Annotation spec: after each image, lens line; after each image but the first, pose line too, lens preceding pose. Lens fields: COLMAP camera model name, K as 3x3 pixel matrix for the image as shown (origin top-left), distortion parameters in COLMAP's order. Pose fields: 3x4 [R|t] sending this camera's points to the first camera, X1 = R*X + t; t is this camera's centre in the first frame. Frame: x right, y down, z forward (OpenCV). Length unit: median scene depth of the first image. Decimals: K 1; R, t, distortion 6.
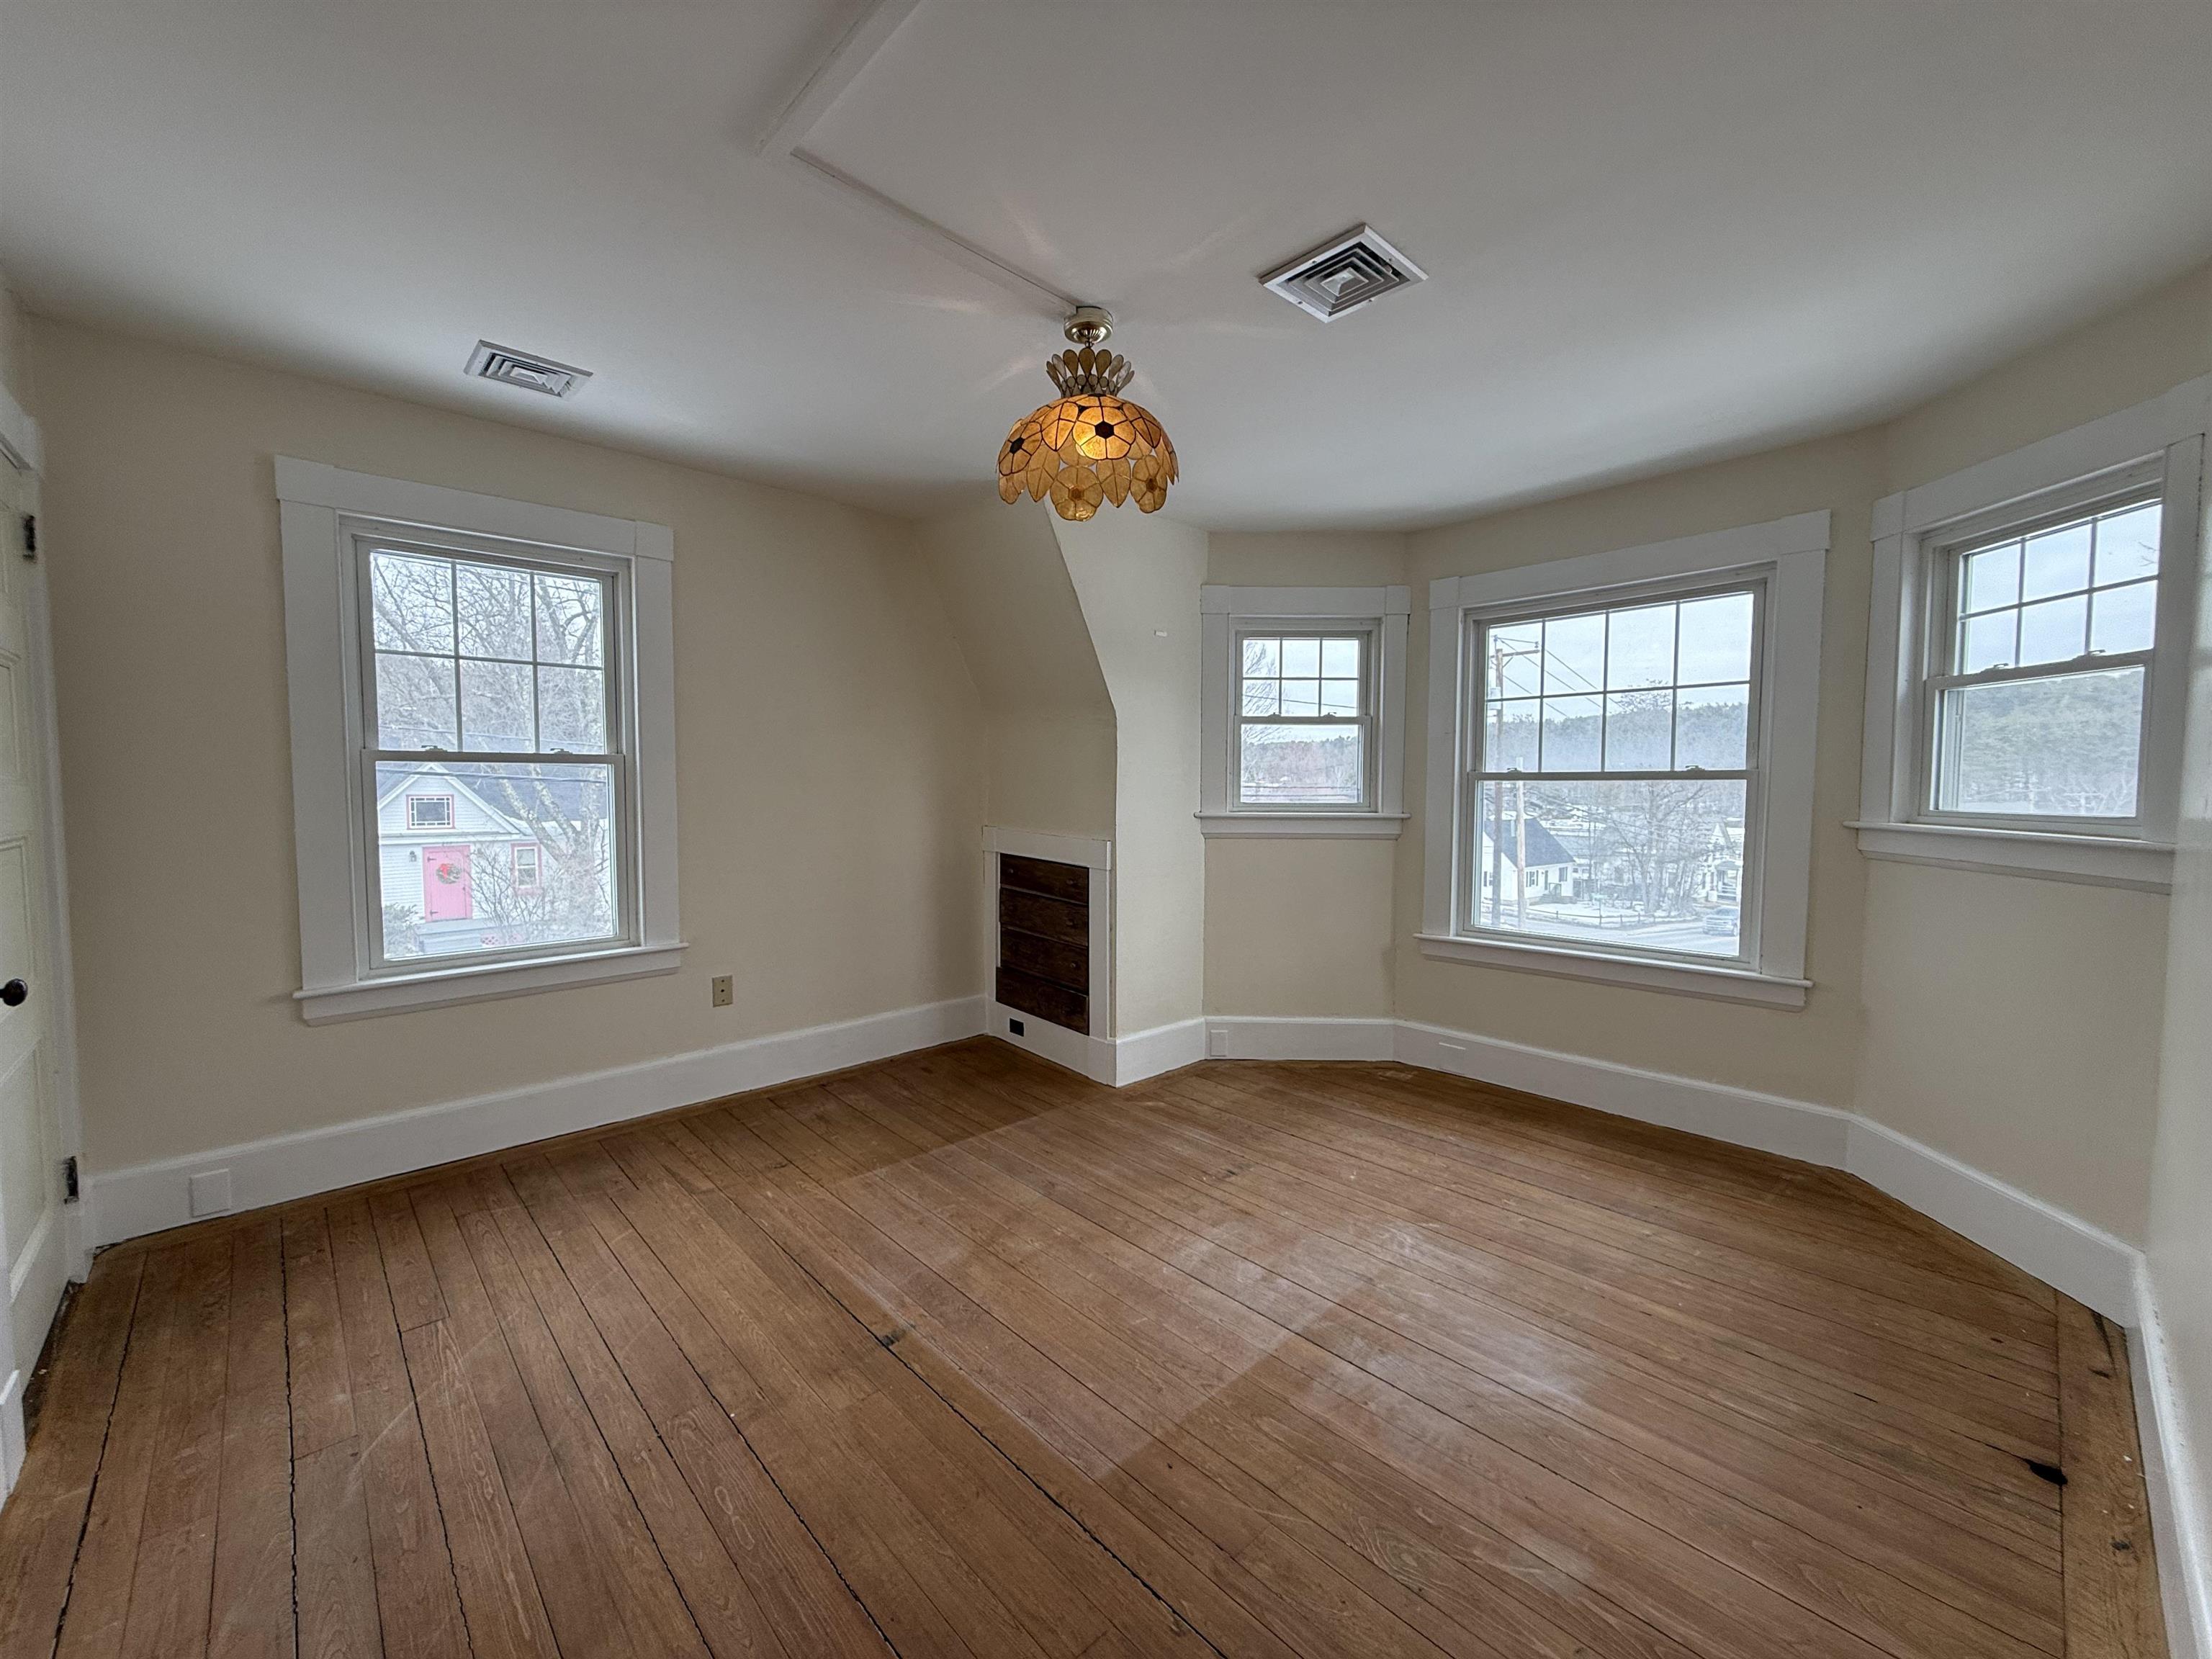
lens RADIAL K [[883.4, 0, 1101.8], [0, 883.4, 828.5], [0, 0, 1]] dist [-0.001547, 0.000413]
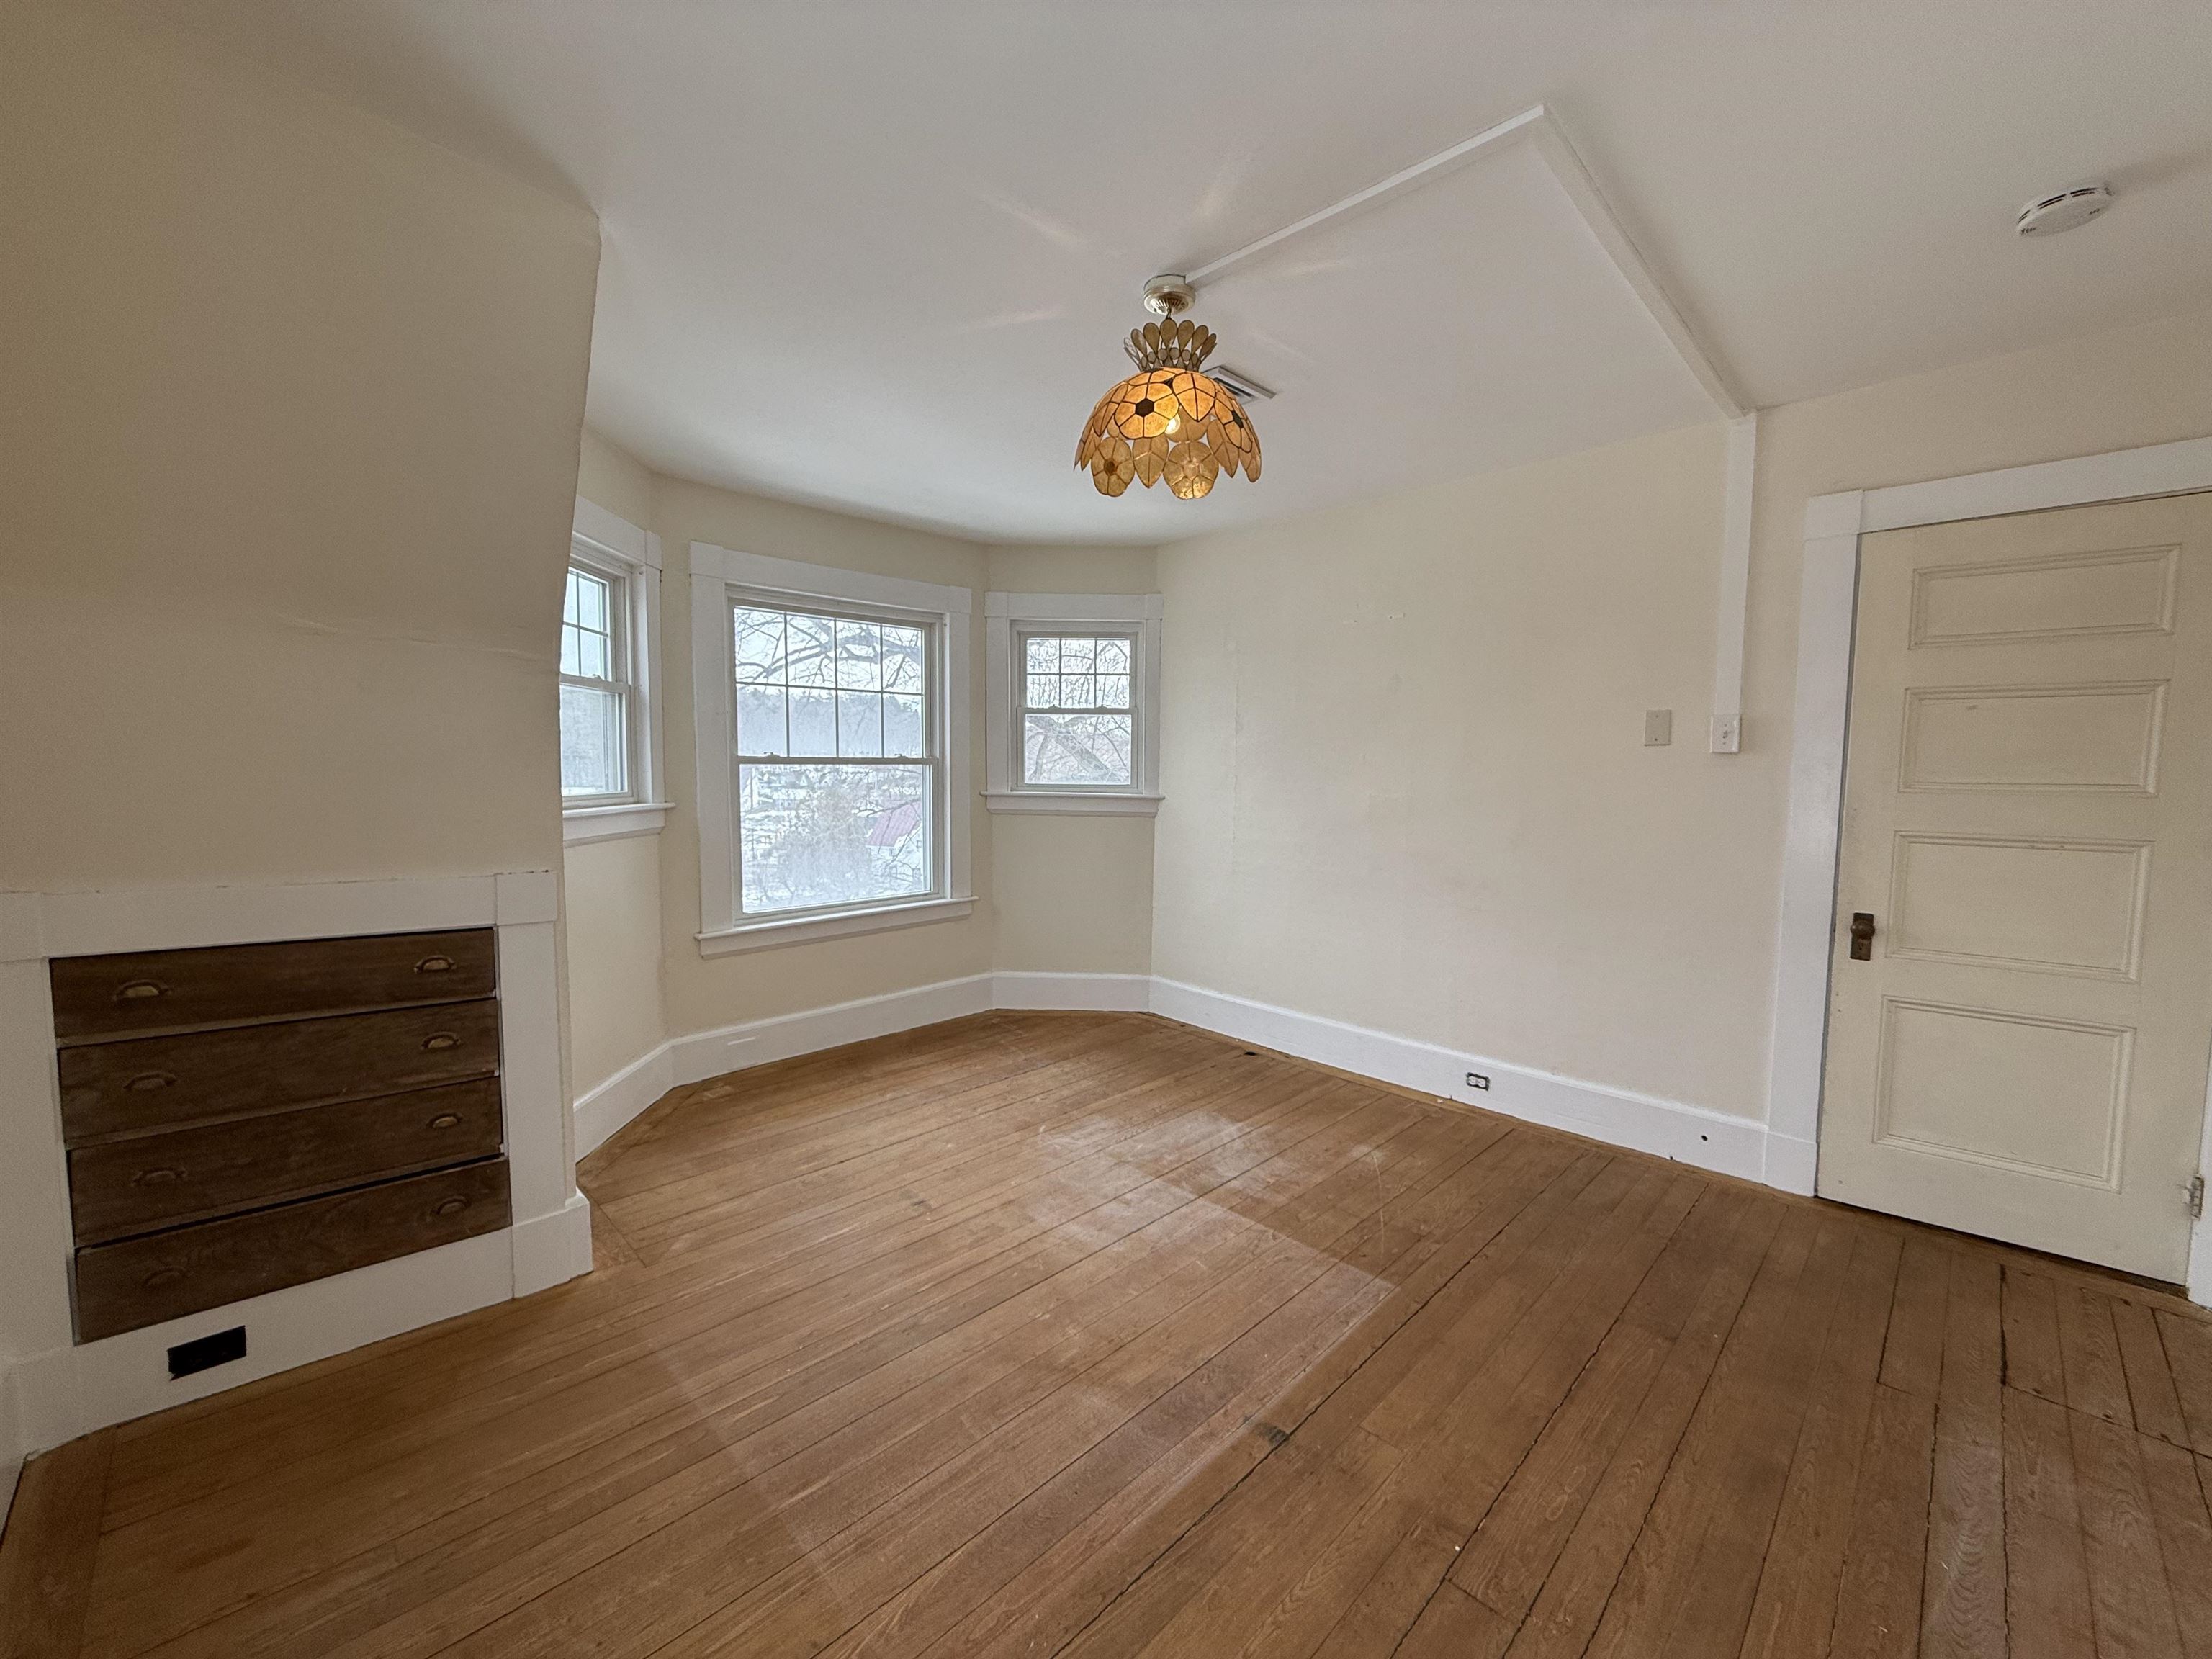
lens RADIAL K [[883.4, 0, 1101.3], [0, 883.4, 831.9], [0, 0, 1]] dist [-0.001547, 0.000413]
pose [[-0.037709, -0.079039, 0.996158, -0.802969], [0.041828, 0.995869, 0.080599, -0.059736], [-0.998413, 0.044707, -0.034247, 0.907235]]
